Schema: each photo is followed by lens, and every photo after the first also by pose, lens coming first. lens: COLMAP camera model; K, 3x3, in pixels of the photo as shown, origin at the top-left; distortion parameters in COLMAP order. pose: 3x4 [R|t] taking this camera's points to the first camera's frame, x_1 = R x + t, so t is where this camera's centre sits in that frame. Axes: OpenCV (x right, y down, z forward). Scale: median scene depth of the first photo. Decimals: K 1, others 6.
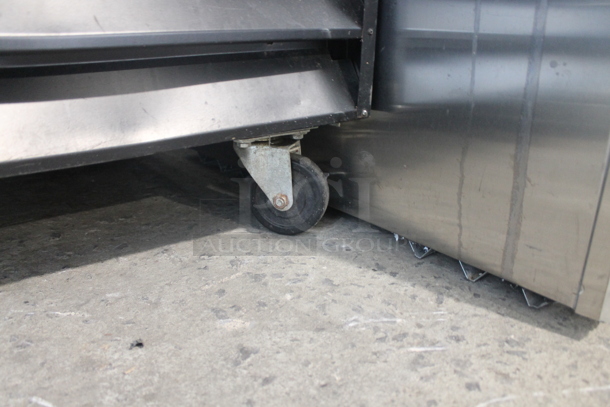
lens RADIAL K [[525.2, 0, 305.0], [0, 525.2, 203.5], [0, 0, 1]] dist [-0.152887, 0.129084]
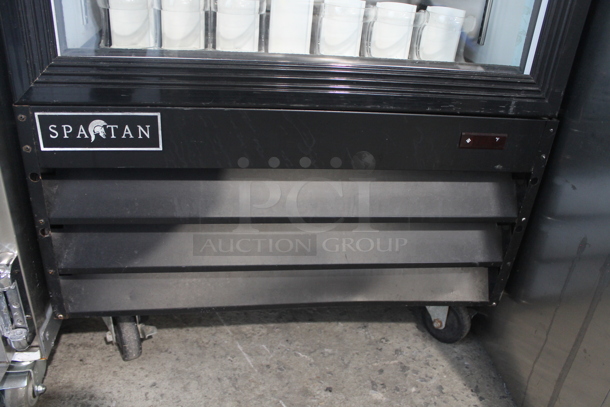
lens RADIAL K [[525.2, 0, 305.0], [0, 525.2, 203.5], [0, 0, 1]] dist [-0.152887, 0.129084]
pose [[0.850309, 0.292002, -0.437847, 0.233519], [-0.234444, 0.955016, 0.181608, -0.656848], [0.471180, -0.051773, 0.880516, -0.695609]]
